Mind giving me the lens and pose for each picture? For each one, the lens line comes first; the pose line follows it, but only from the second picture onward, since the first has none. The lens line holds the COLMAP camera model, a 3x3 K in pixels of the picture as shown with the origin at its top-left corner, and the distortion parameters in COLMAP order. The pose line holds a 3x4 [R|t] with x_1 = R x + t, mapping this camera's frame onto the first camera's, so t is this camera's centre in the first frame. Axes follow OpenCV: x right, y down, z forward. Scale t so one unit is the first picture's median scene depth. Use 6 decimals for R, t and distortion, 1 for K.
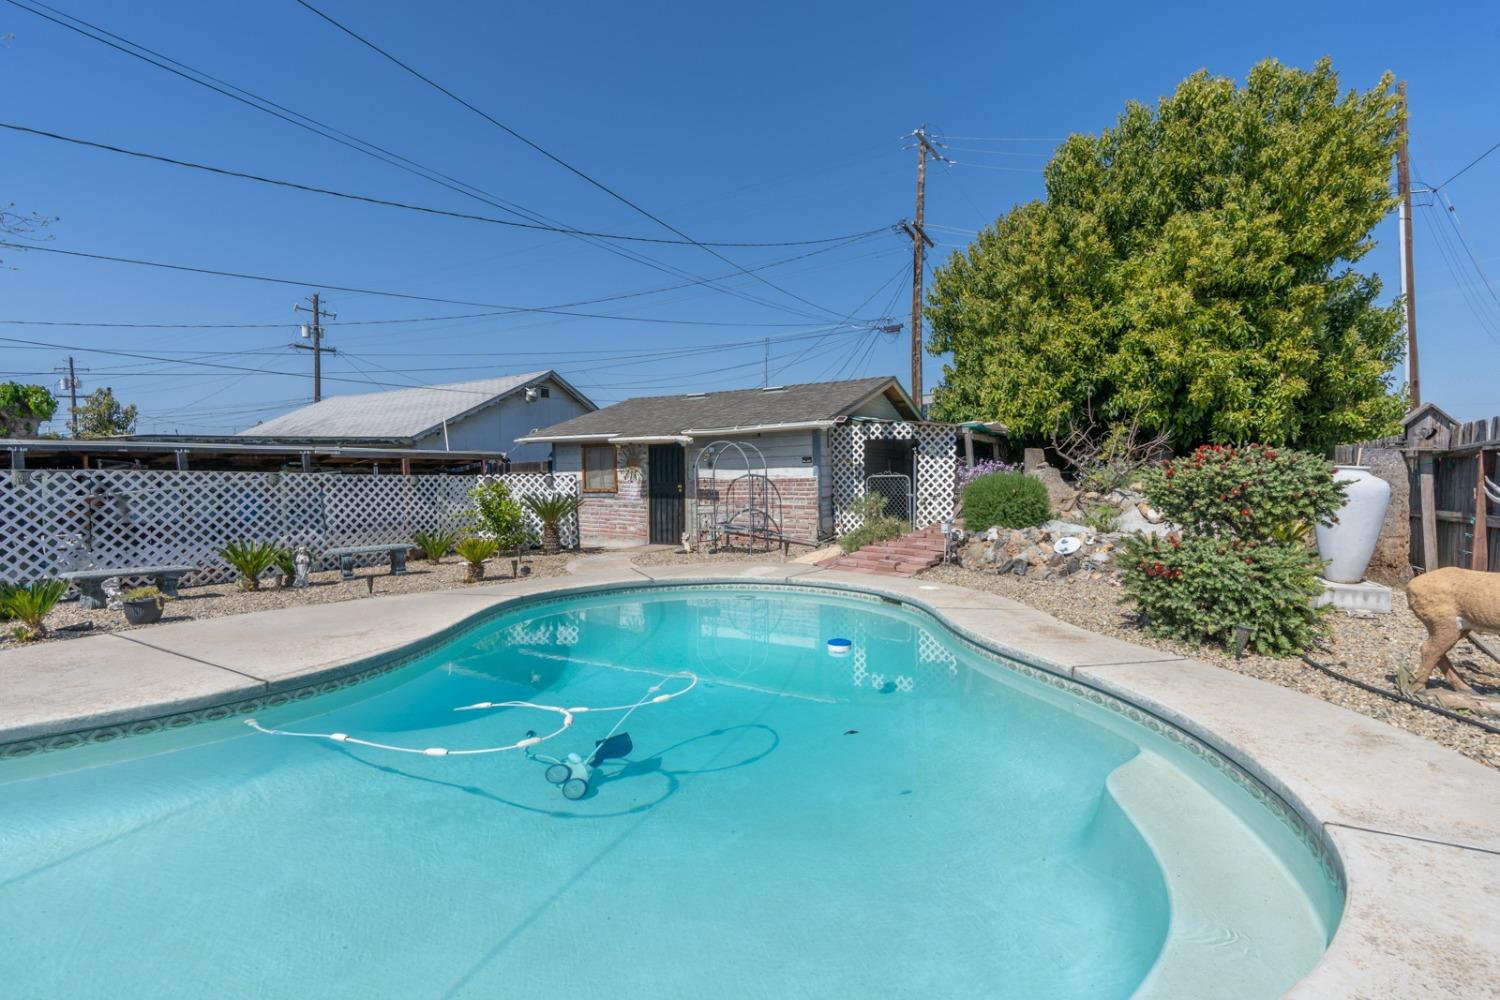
lens RADIAL K [[697.3, 0, 769.5], [0, 697.3, 508.2], [0, 0, 1]] dist [-0.039721, 0.009998]
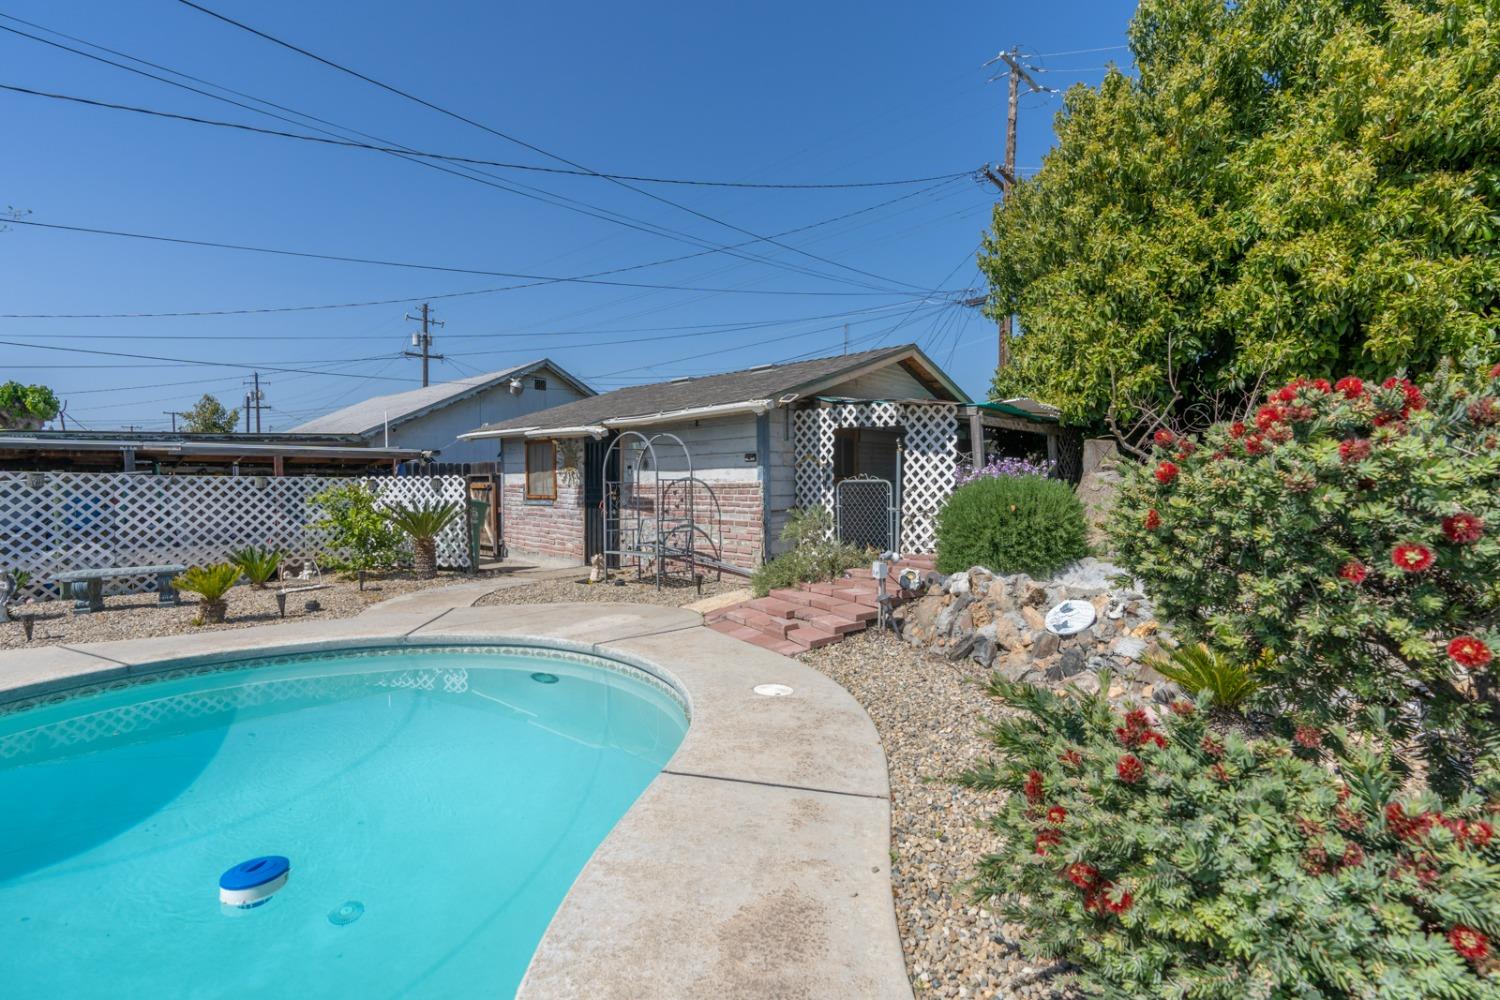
lens RADIAL K [[697.3, 0, 761.4], [0, 697.3, 508.3], [0, 0, 1]] dist [-0.039721, 0.009998]
pose [[0.977201, 0.013777, -0.211871, 0.220718], [-0.015009, 0.999878, -0.004210, -0.015117], [0.211787, 0.007293, 0.977289, 0.314590]]
